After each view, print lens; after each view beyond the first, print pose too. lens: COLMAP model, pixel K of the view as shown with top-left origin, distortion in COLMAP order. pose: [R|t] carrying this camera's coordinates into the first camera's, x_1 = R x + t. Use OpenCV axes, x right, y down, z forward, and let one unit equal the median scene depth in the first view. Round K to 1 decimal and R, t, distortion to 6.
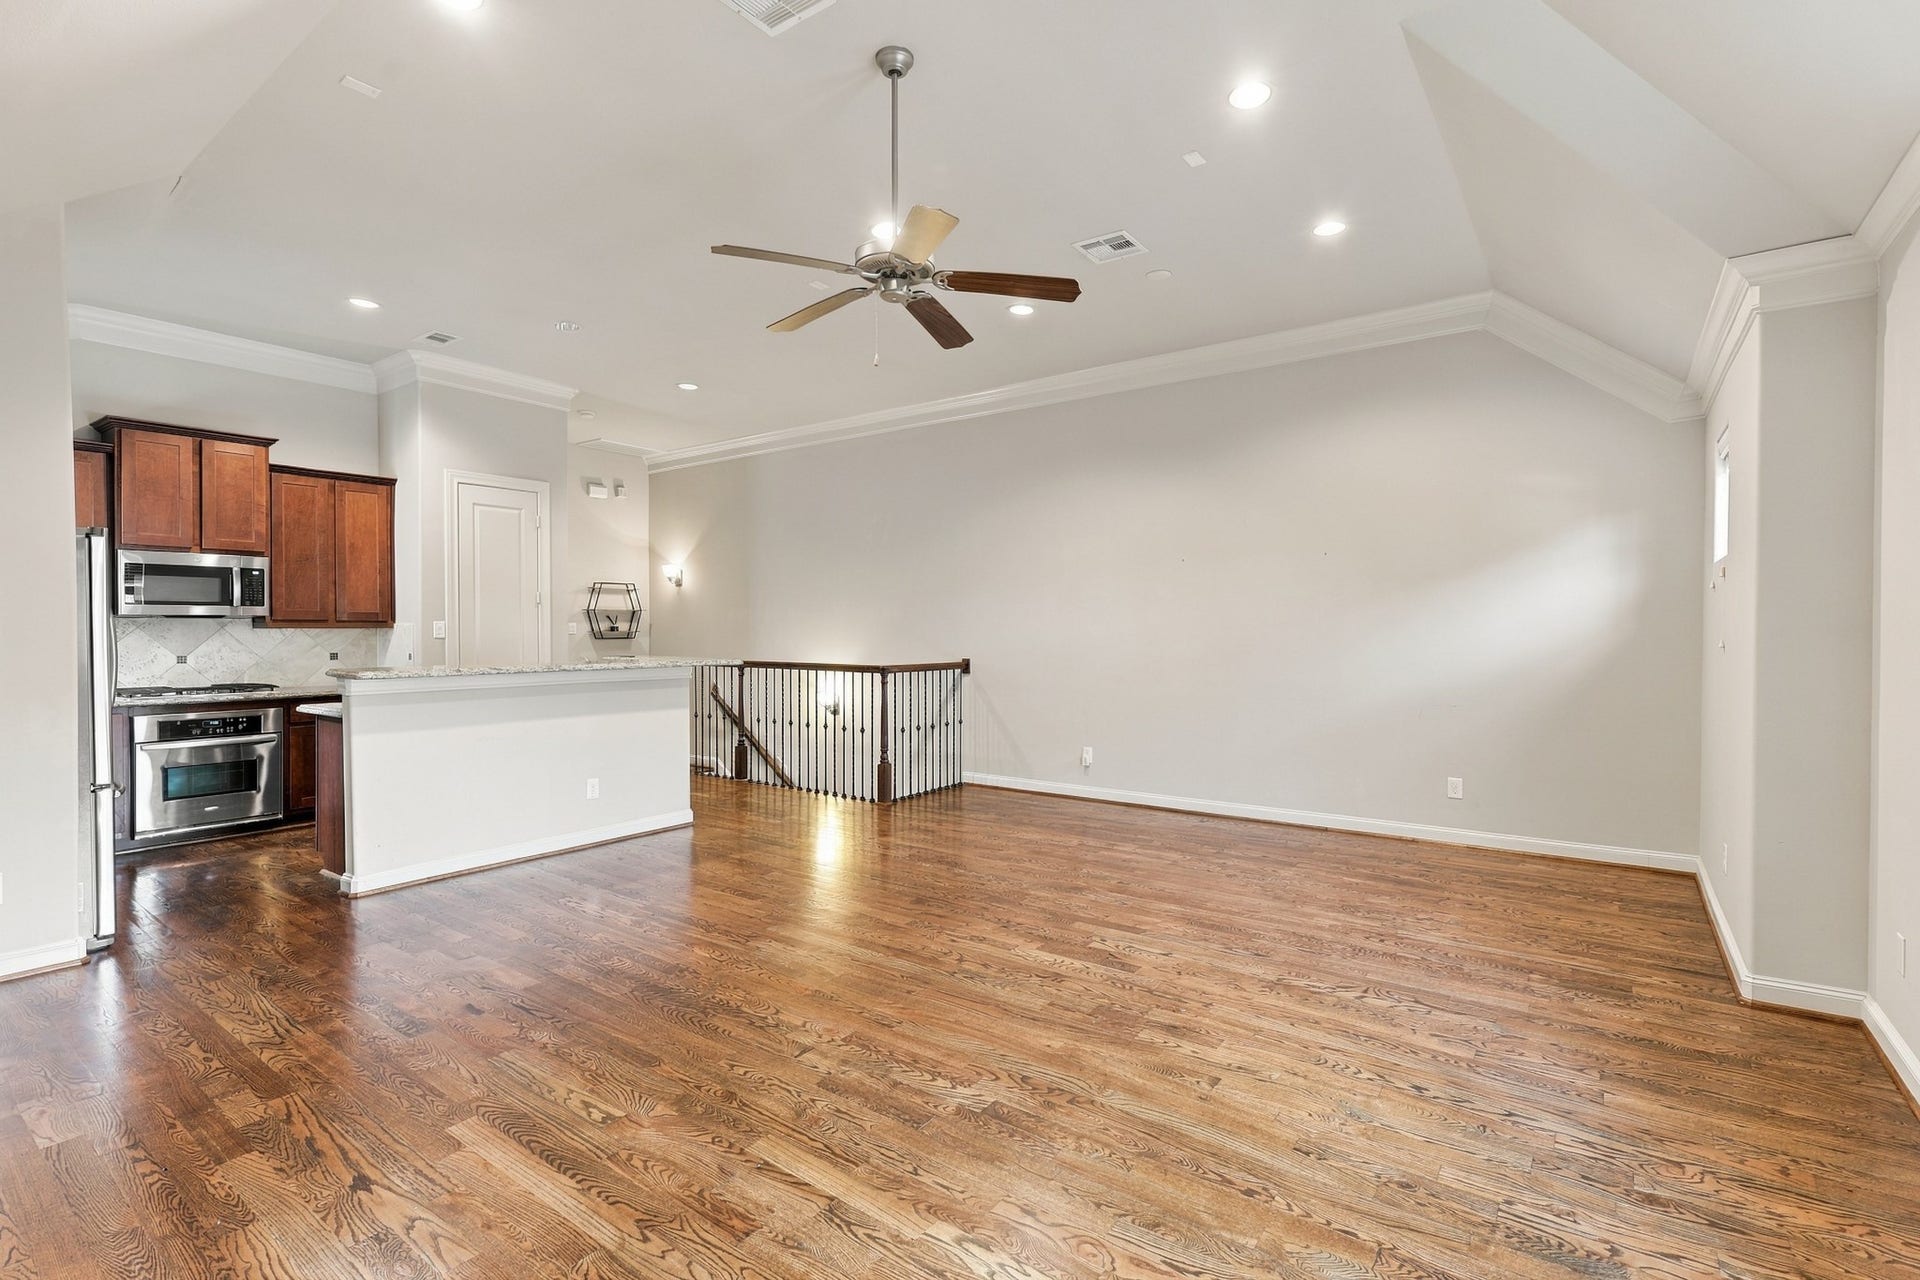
lens RADIAL K [[876.8, 0, 960.0], [0, 876.8, 640.0], [0, 0, 1]] dist [0.000065, -0.000141]
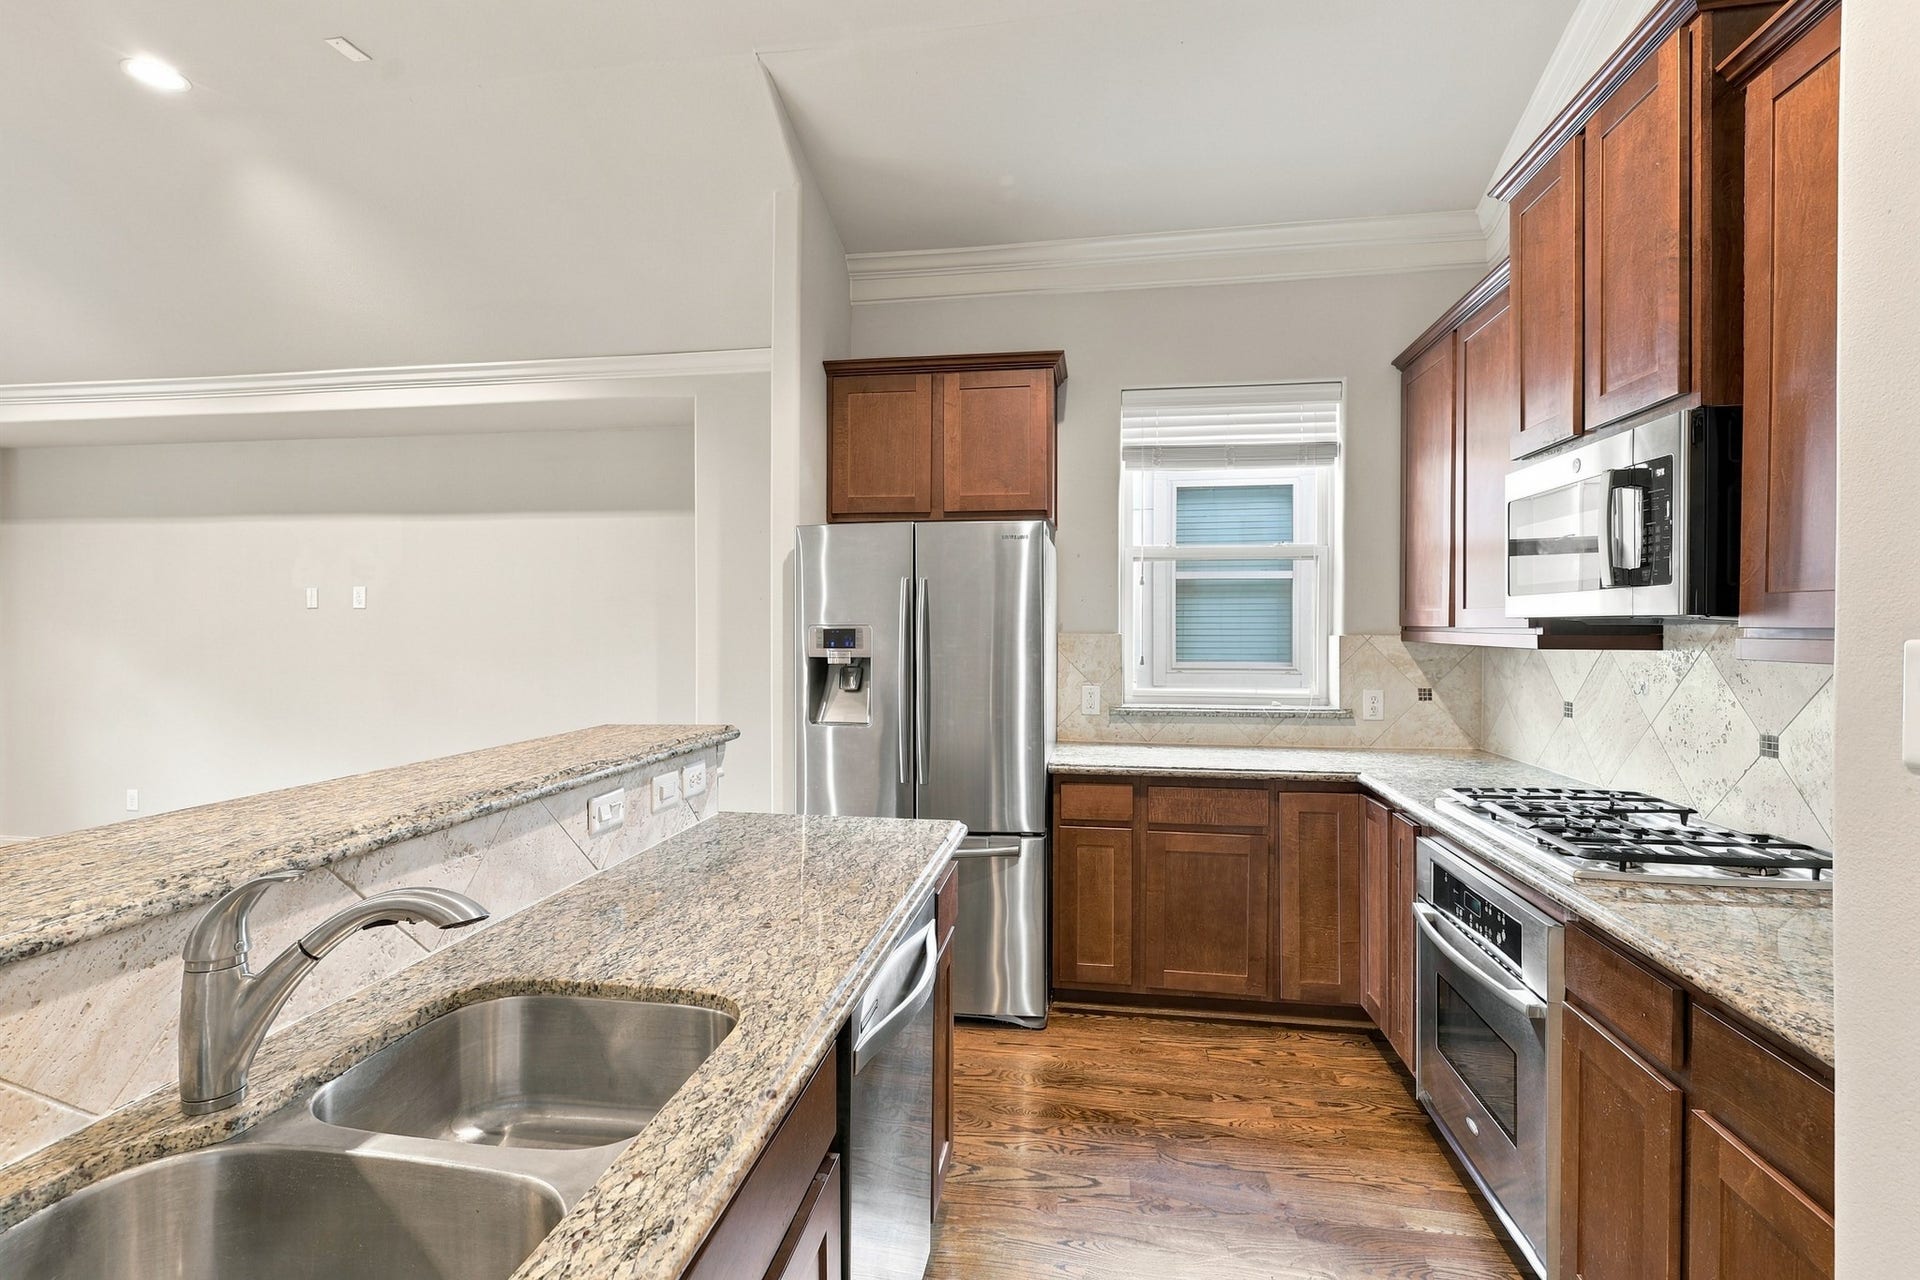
lens RADIAL K [[876.8, 0, 960.0], [0, 876.8, 640.0], [0, 0, 1]] dist [0.000065, -0.000141]
pose [[-0.890635, 0.006888, -0.454666, -0.720718], [-0.006732, 0.999576, 0.028331, -0.040374], [0.454668, 0.028293, -0.890211, 1.813622]]
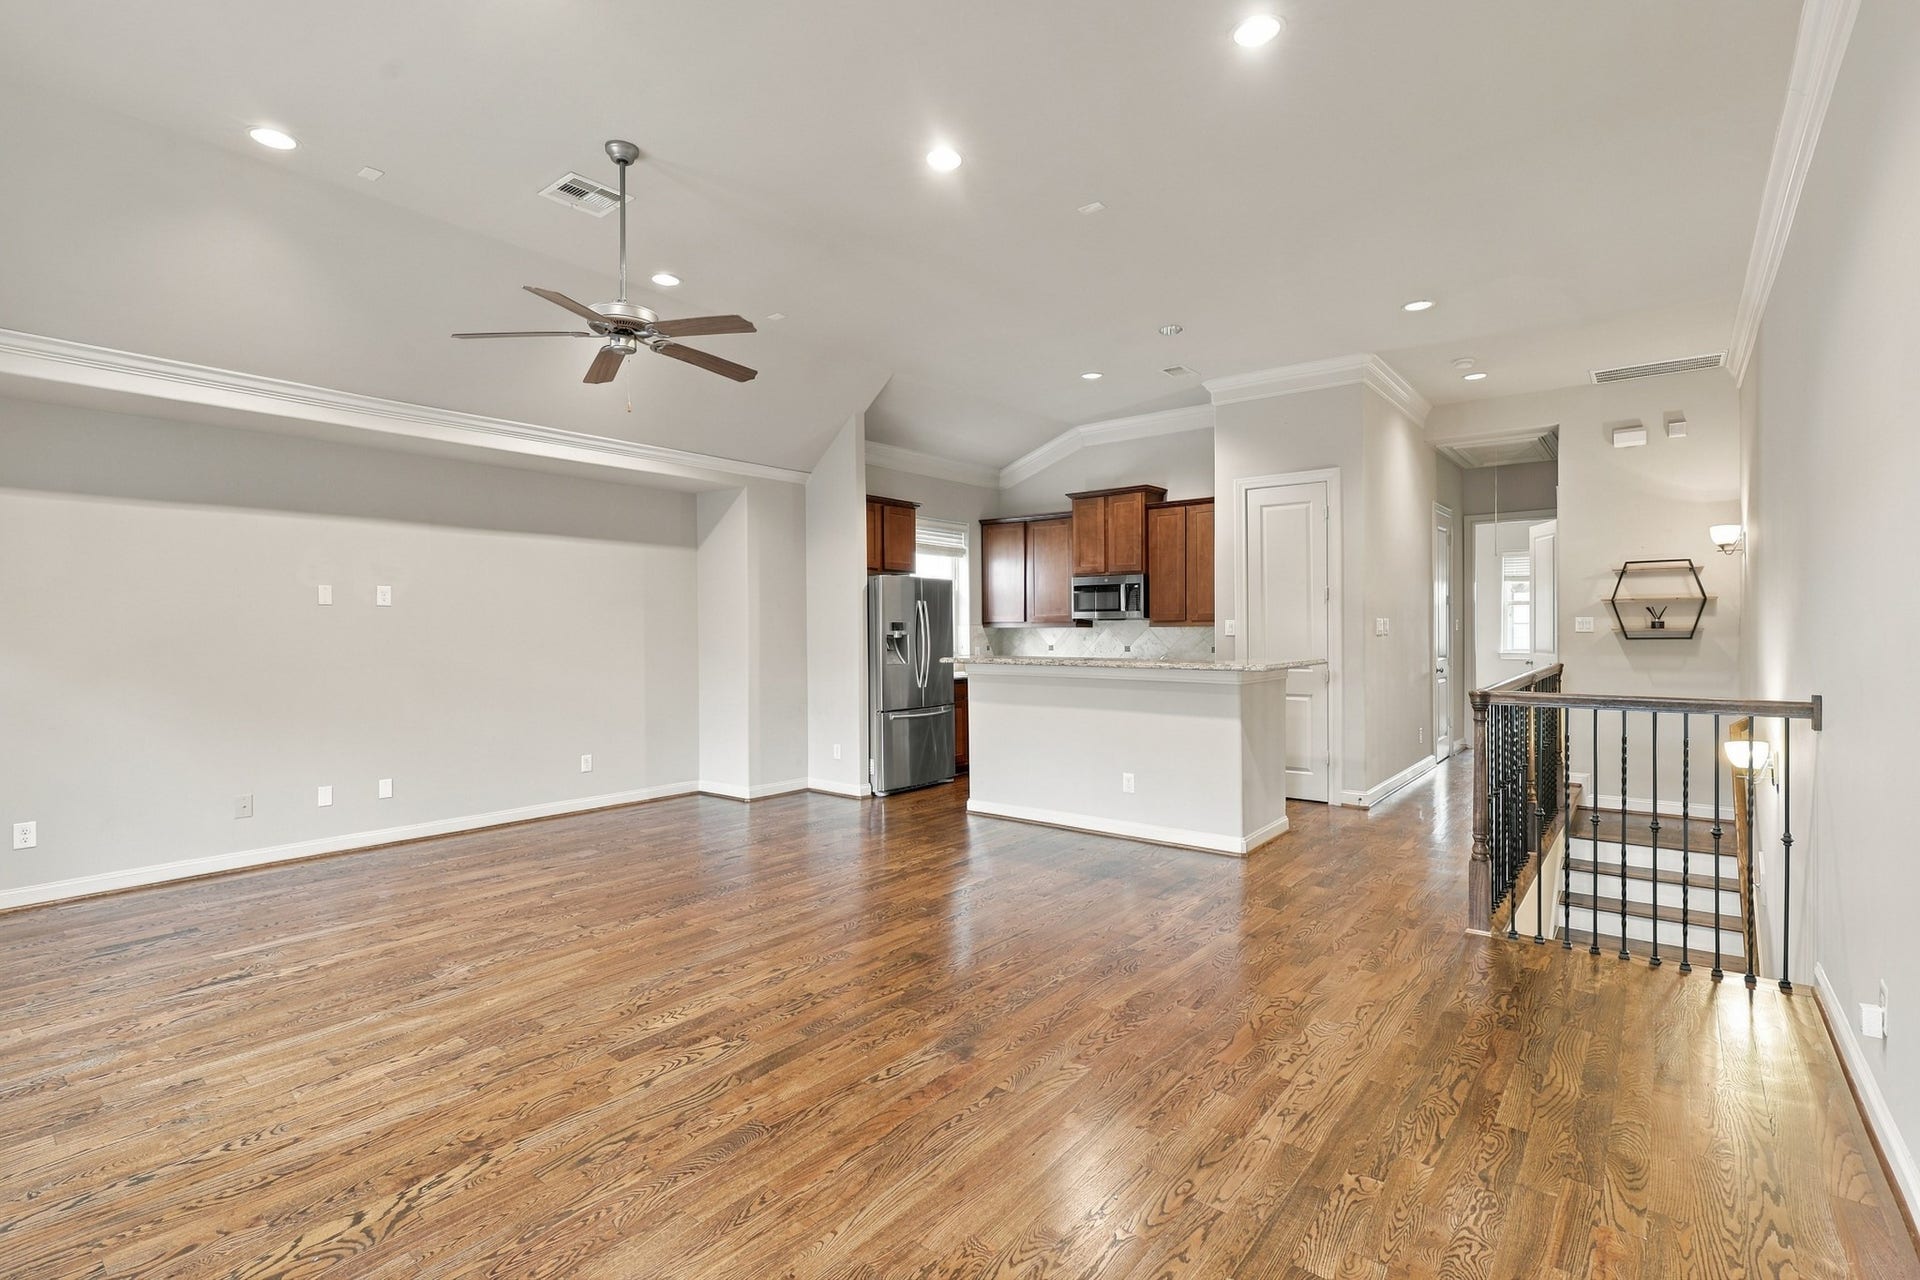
lens RADIAL K [[876.8, 0, 960.0], [0, 876.8, 640.0], [0, 0, 1]] dist [0.000065, -0.000141]
pose [[-0.038478, 0.013733, -0.999165, 0.893517], [-0.007556, 0.999873, 0.014034, -0.015858], [0.999231, 0.008090, -0.038370, 1.221640]]
